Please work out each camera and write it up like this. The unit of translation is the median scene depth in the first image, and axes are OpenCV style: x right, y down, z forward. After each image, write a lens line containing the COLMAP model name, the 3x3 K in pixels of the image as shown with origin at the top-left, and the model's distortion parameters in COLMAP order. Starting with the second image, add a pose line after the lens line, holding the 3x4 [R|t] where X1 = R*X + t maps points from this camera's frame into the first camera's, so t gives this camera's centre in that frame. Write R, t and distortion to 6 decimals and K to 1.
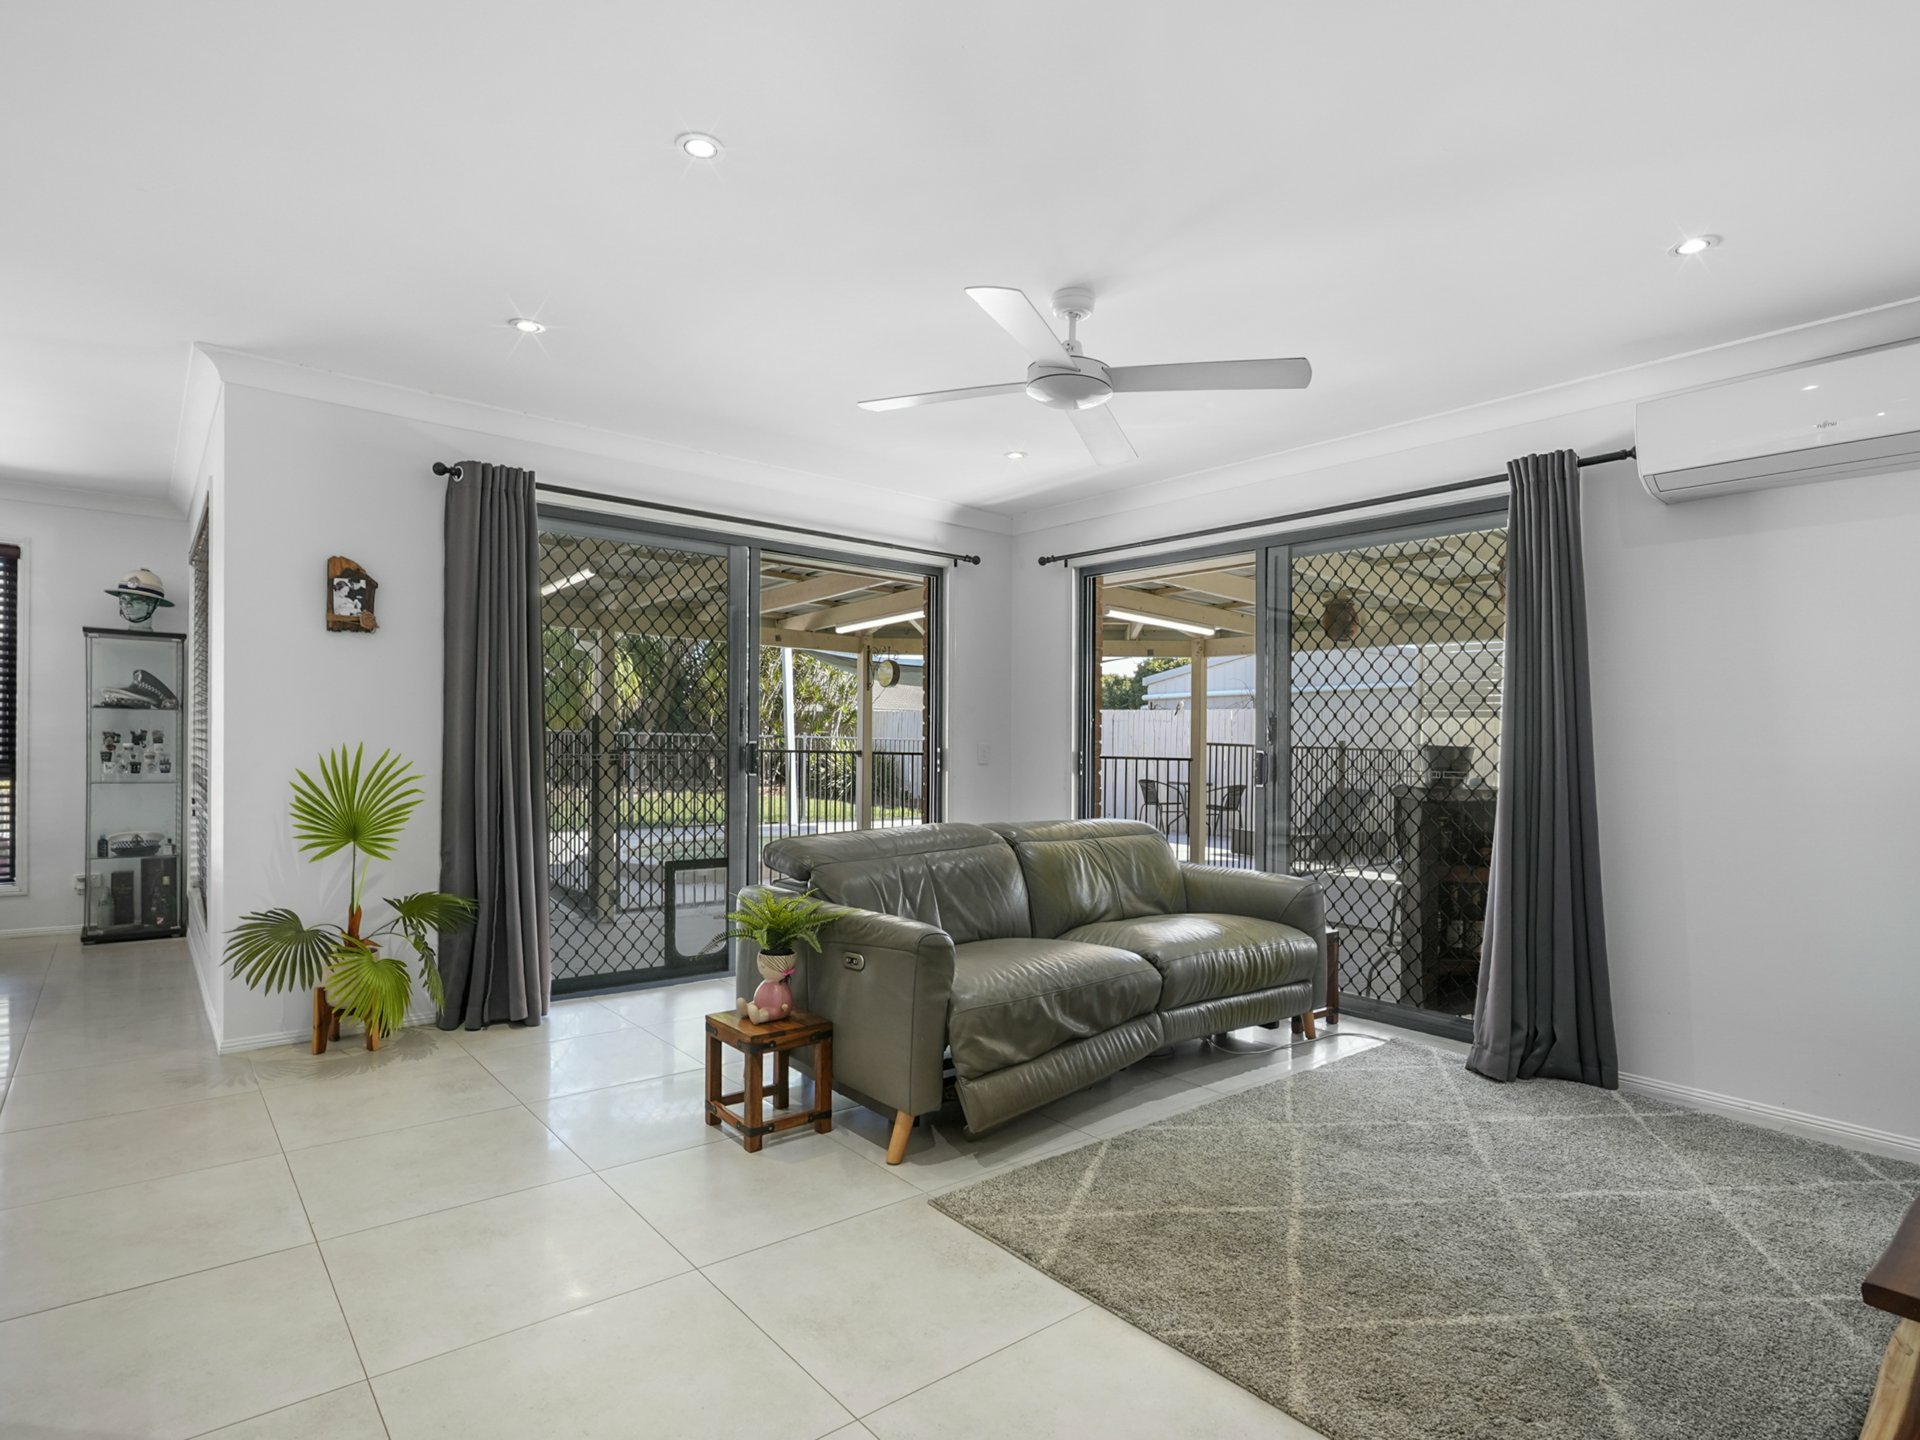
lens RADIAL K [[1002.2, 0, 963.4], [0, 1002.2, 761.5], [0, 0, 1]] dist [-0.009371, 0.003390]
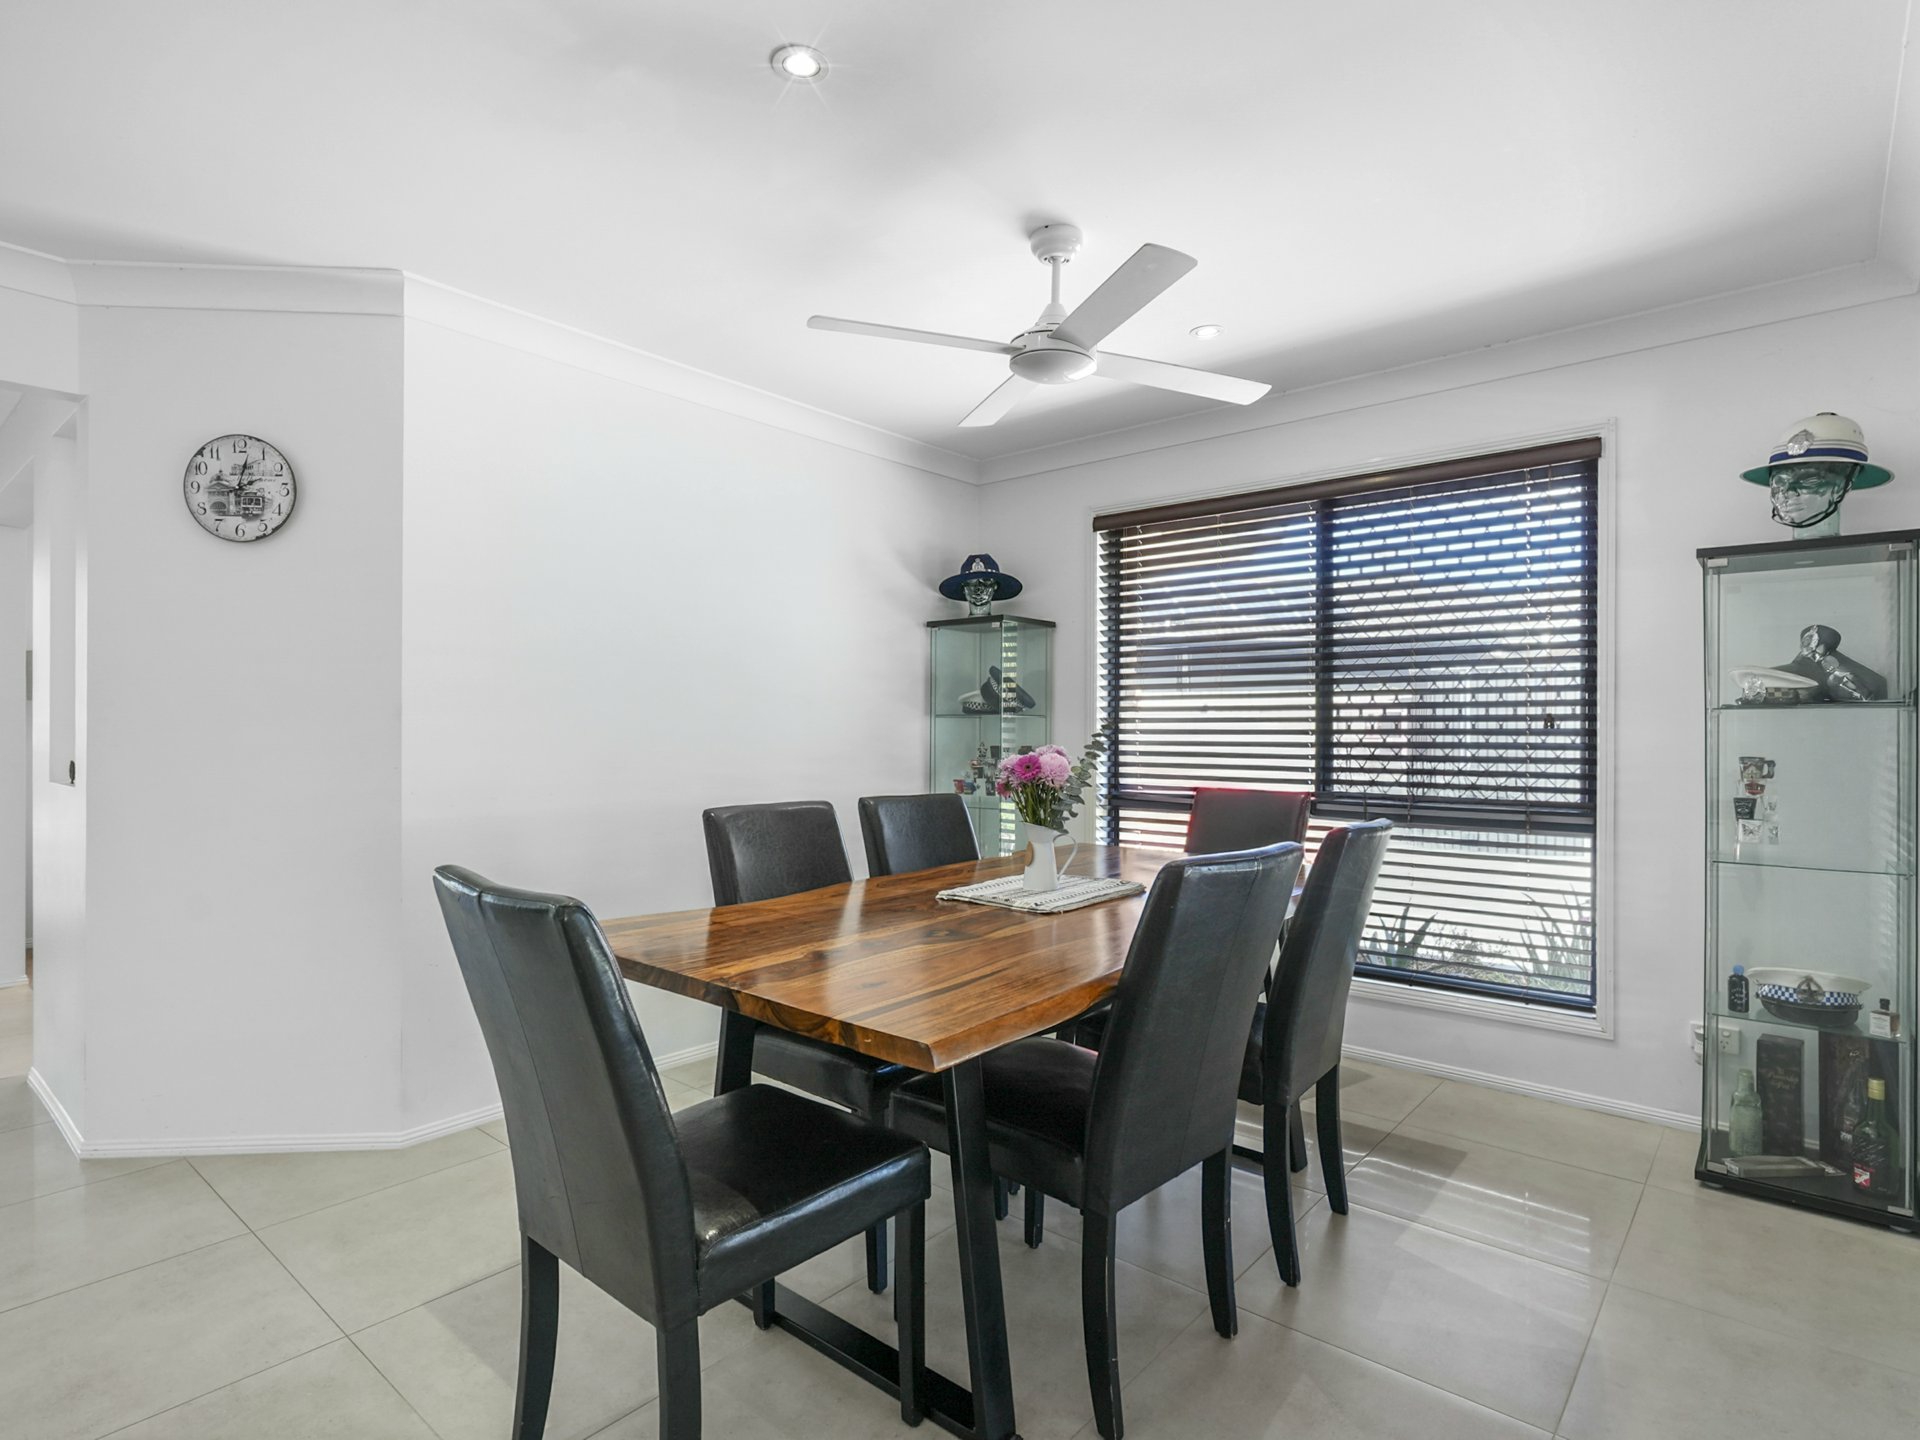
lens RADIAL K [[1002.2, 0, 951.1], [0, 1002.2, 727.4], [0, 0, 1]] dist [-0.009371, 0.003390]
pose [[0.164212, -0.020256, -0.986217, -0.633393], [-0.015363, 0.999615, -0.023089, -0.039119], [0.986305, 0.018943, 0.163837, 0.769505]]
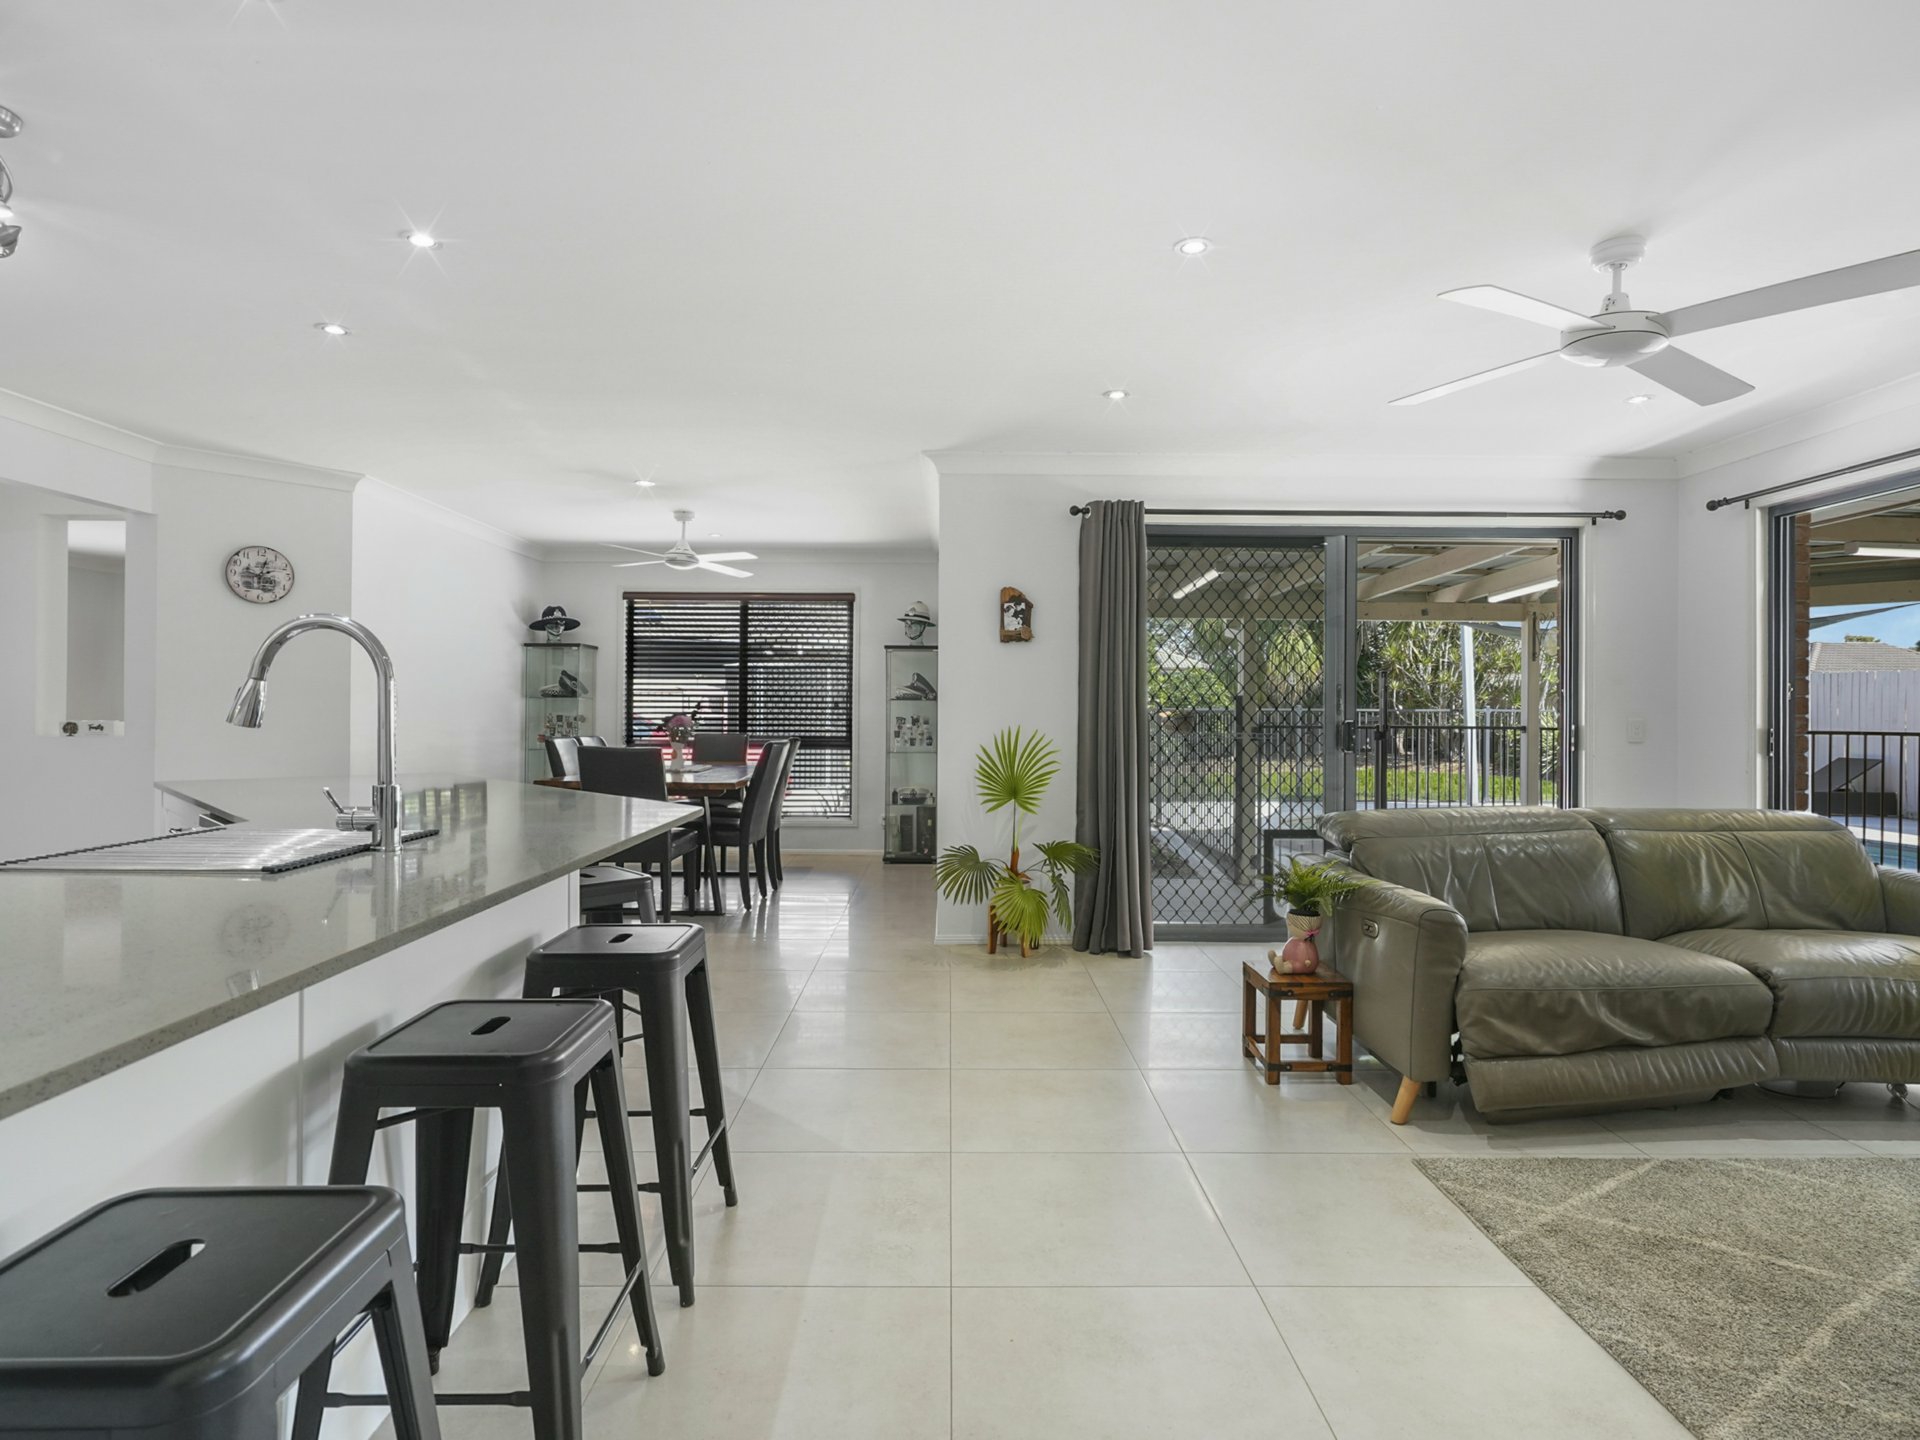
lens RADIAL K [[1002.2, 0, 970.5], [0, 1002.2, 709.0], [0, 0, 1]] dist [-0.009371, 0.003390]
pose [[0.780118, -0.015050, -0.625451, 0.176090], [-0.001761, 0.999654, -0.026250, -0.004890], [0.625630, 0.021580, 0.779822, -0.081293]]
